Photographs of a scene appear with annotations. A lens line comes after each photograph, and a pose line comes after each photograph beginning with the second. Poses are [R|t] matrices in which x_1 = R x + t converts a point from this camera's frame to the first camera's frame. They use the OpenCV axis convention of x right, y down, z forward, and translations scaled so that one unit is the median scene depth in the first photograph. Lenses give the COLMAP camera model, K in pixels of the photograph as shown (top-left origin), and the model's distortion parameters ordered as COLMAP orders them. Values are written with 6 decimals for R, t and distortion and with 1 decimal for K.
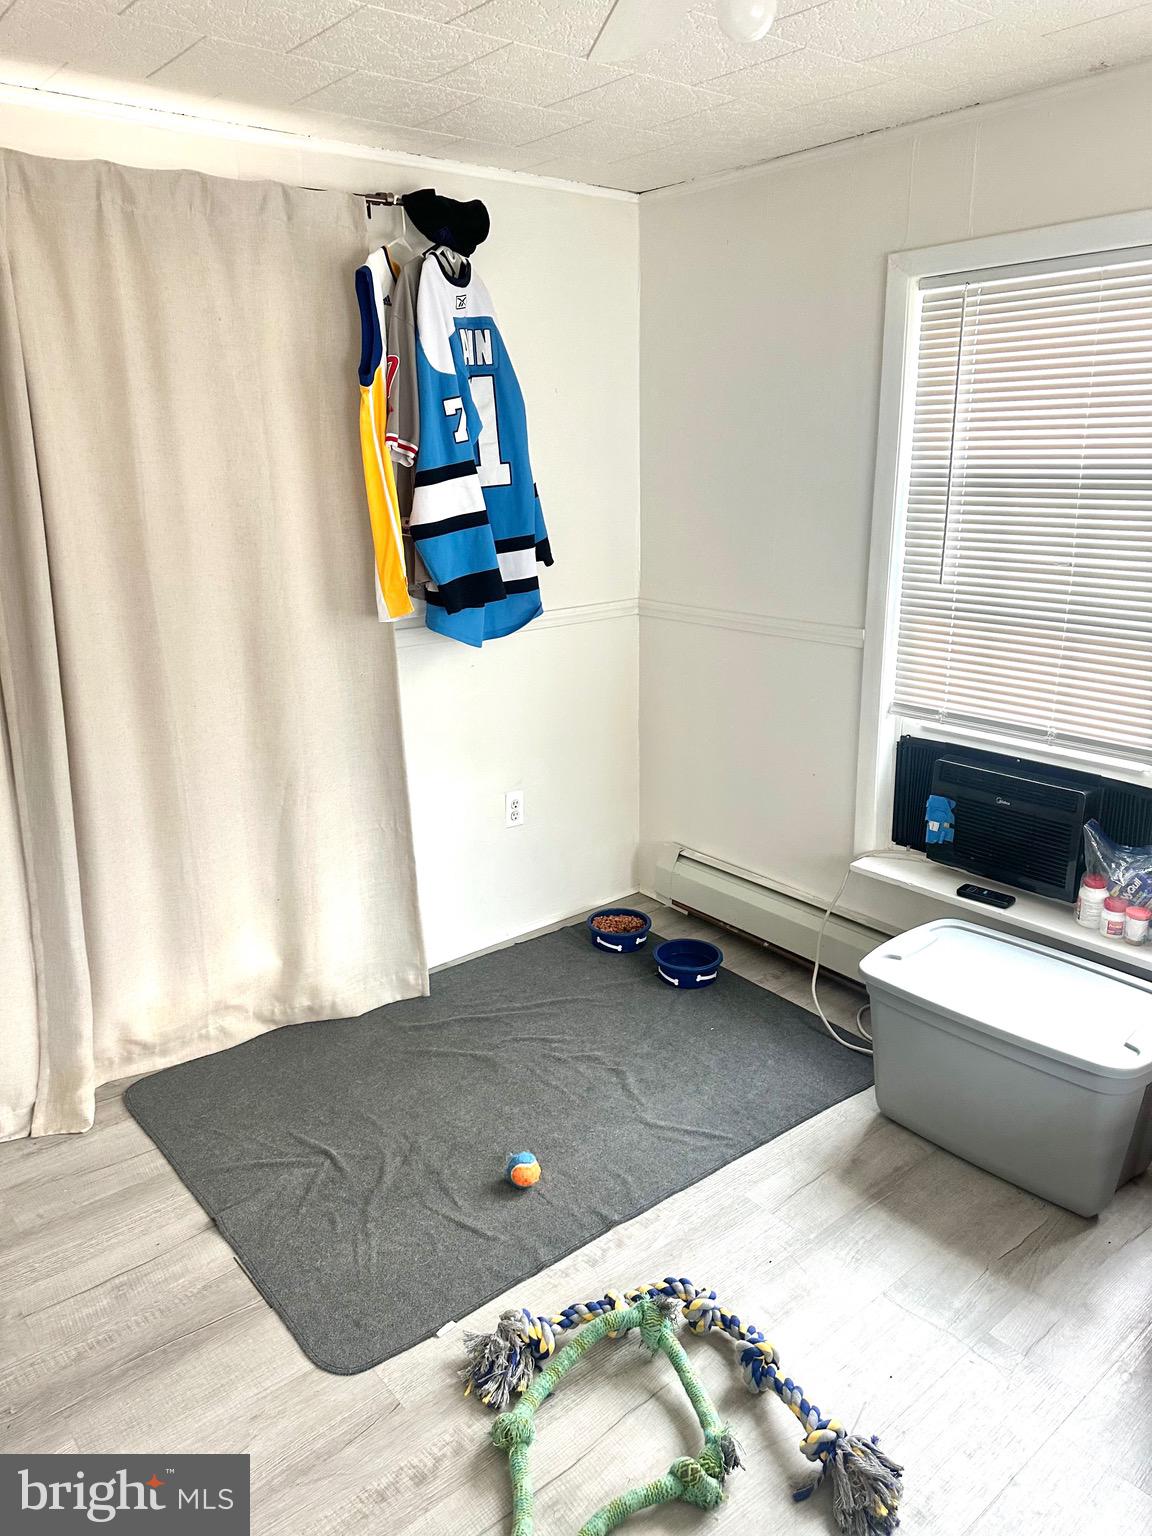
lens RADIAL K [[1076.6, 0, 576.0], [0, 1076.6, 768.0], [0, 0, 1]] dist [0.063927, -0.080192]
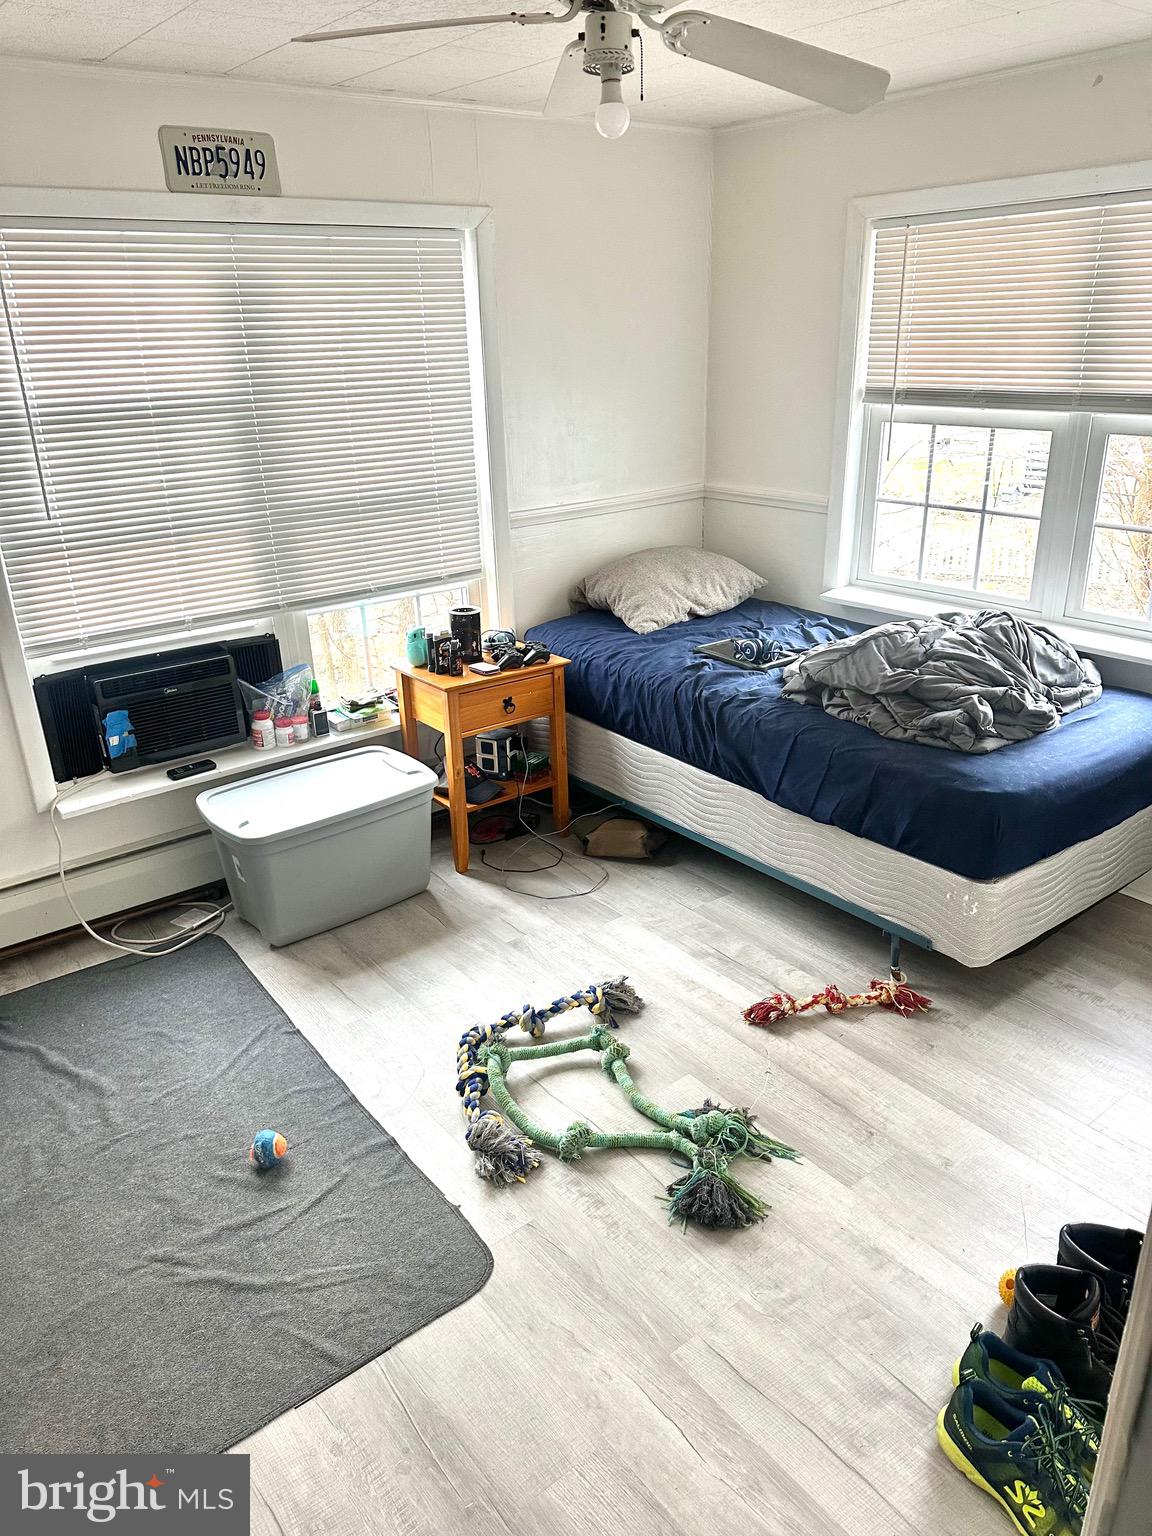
lens RADIAL K [[1076.6, 0, 576.0], [0, 1076.6, 768.0], [0, 0, 1]] dist [0.063927, -0.080192]
pose [[0.022889, -0.358244, 0.933347, -0.798202], [0.312271, 0.889443, 0.333734, -0.164346], [-0.949717, 0.283819, 0.132228, 0.492897]]
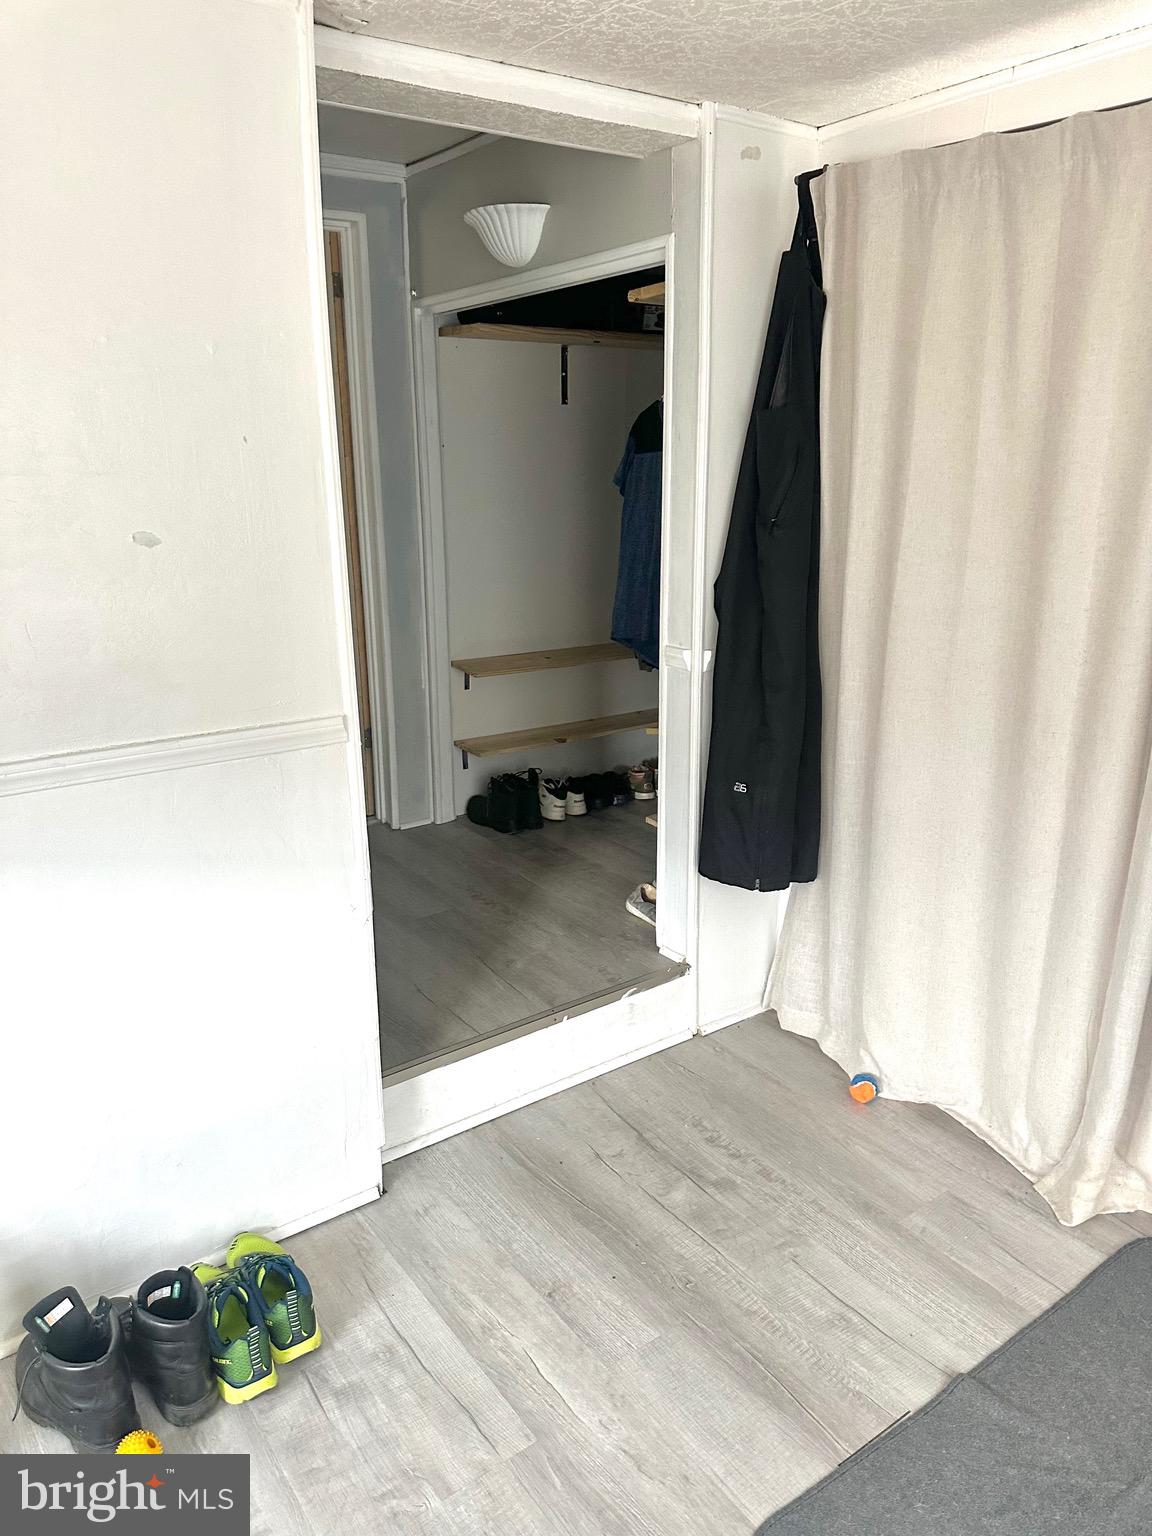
lens RADIAL K [[1076.6, 0, 576.0], [0, 1076.6, 768.0], [0, 0, 1]] dist [0.063927, -0.080192]
pose [[-0.067710, 0.287028, -0.955526, 0.316678], [-0.279139, 0.914026, 0.294342, -0.153950], [0.957860, 0.286655, 0.018232, 0.531320]]
